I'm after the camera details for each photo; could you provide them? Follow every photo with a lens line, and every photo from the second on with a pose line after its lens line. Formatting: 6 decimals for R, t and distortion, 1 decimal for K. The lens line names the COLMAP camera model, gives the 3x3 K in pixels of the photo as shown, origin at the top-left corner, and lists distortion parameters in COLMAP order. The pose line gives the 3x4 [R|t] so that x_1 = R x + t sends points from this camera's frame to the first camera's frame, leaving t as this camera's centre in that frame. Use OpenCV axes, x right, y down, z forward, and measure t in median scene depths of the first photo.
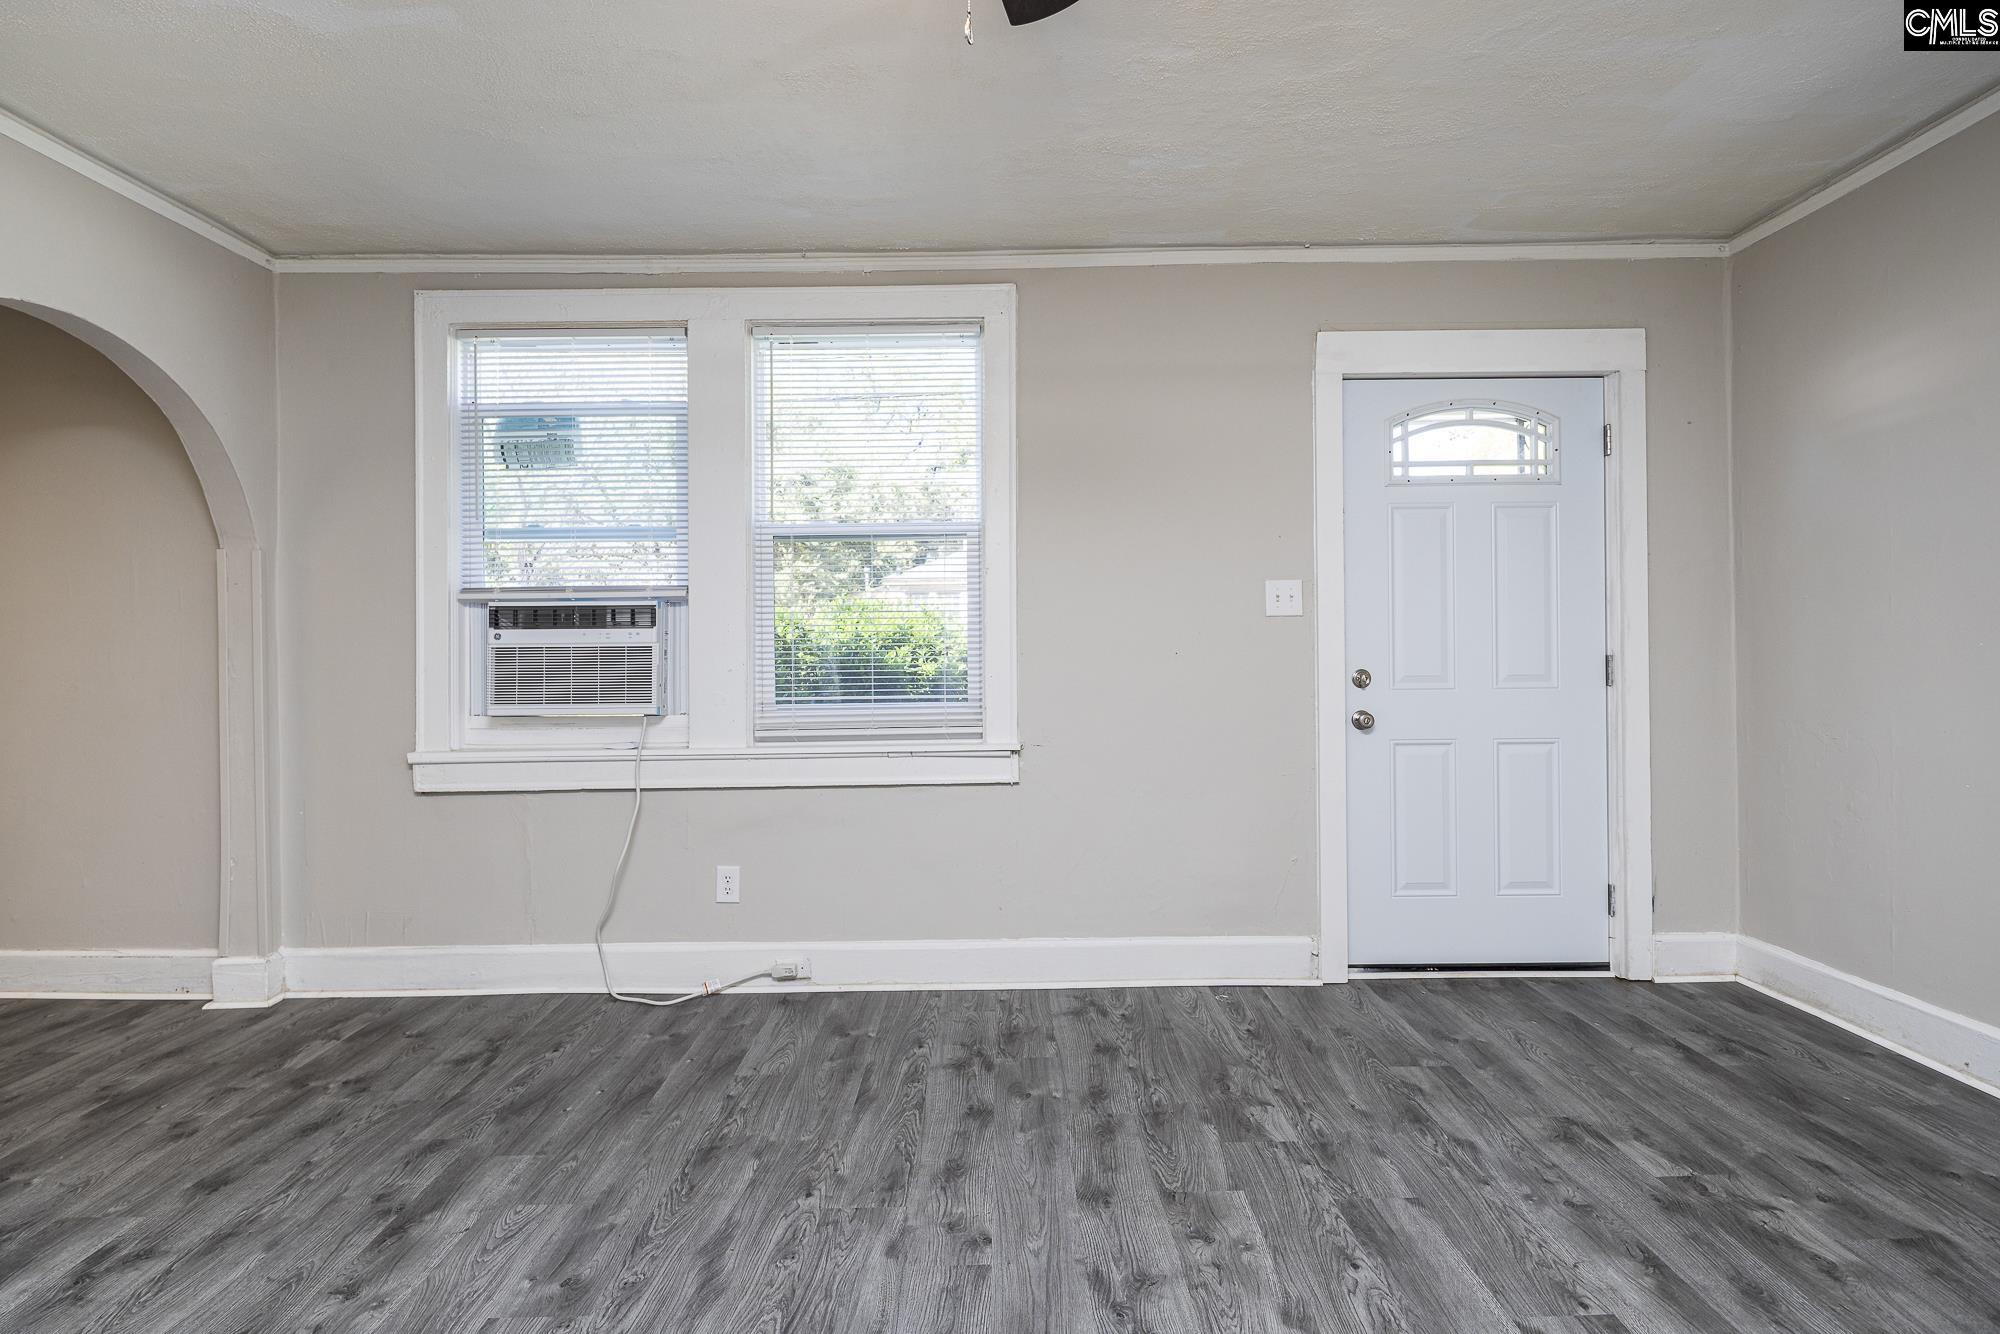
lens RADIAL K [[962.3, 0, 1000.0], [0, 962.3, 667.0], [0, 0, 1]] dist [0.001026, -0.001703]
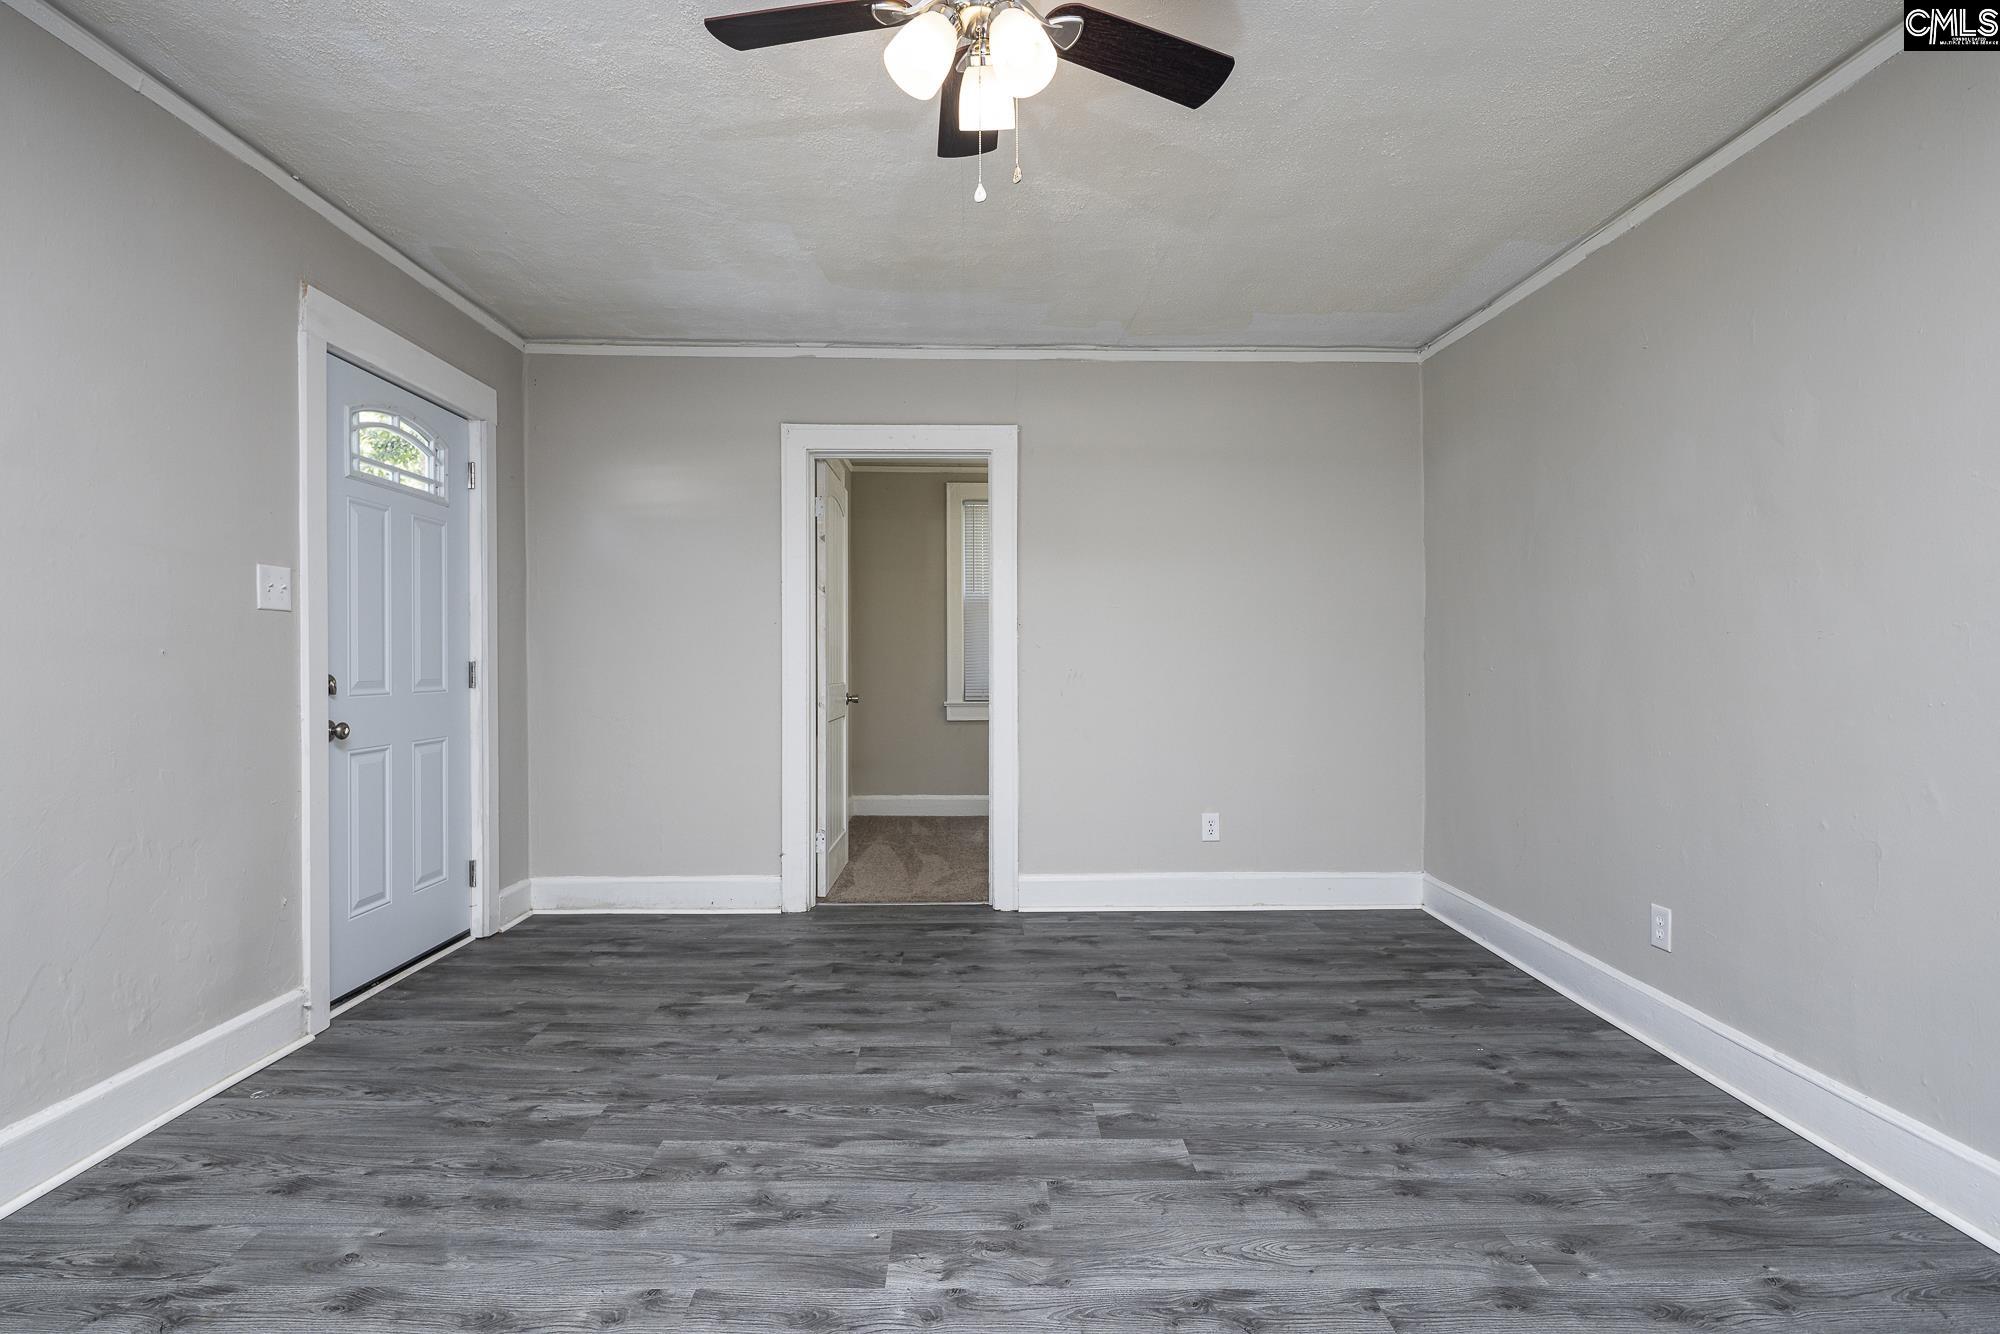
lens RADIAL K [[962.3, 0, 1000.0], [0, 962.3, 667.0], [0, 0, 1]] dist [0.001026, -0.001703]
pose [[-0.023518, 0.004245, 0.999714, -0.715059], [0.007147, 0.999966, -0.004078, 0.004524], [-0.999698, 0.007049, -0.023548, 0.522037]]
